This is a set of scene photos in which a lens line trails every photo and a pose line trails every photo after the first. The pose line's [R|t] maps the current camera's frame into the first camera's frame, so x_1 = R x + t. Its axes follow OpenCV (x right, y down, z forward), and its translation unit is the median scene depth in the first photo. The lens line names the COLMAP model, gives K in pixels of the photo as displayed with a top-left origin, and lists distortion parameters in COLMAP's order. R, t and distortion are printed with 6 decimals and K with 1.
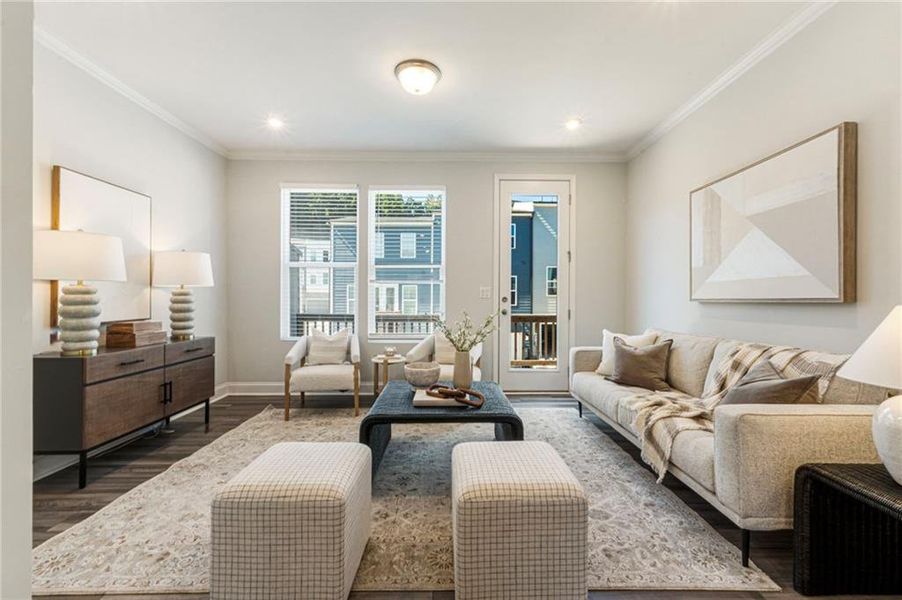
lens RADIAL K [[381.2, 0, 453.2], [0, 381.2, 292.0], [0, 0, 1]] dist [0.004719, 0.000255]
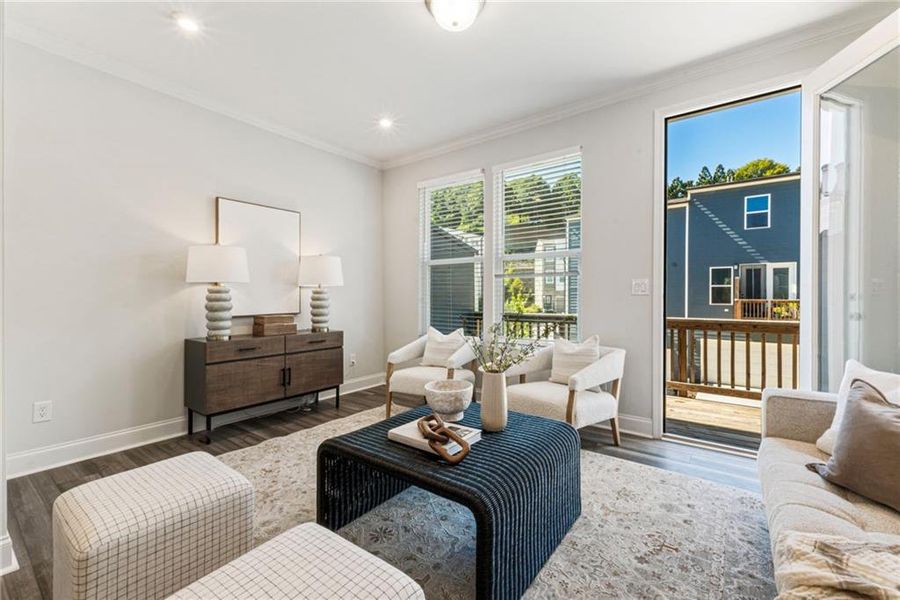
lens RADIAL K [[380.4, 0, 452.2], [0, 380.4, 292.1], [0, 0, 1]] dist [0.004719, 0.000255]
pose [[0.790898, -0.008543, -0.611888, 0.329090], [0.011328, 0.999936, 0.000682, 0.008171], [0.611843, -0.007471, 0.790944, 0.351666]]
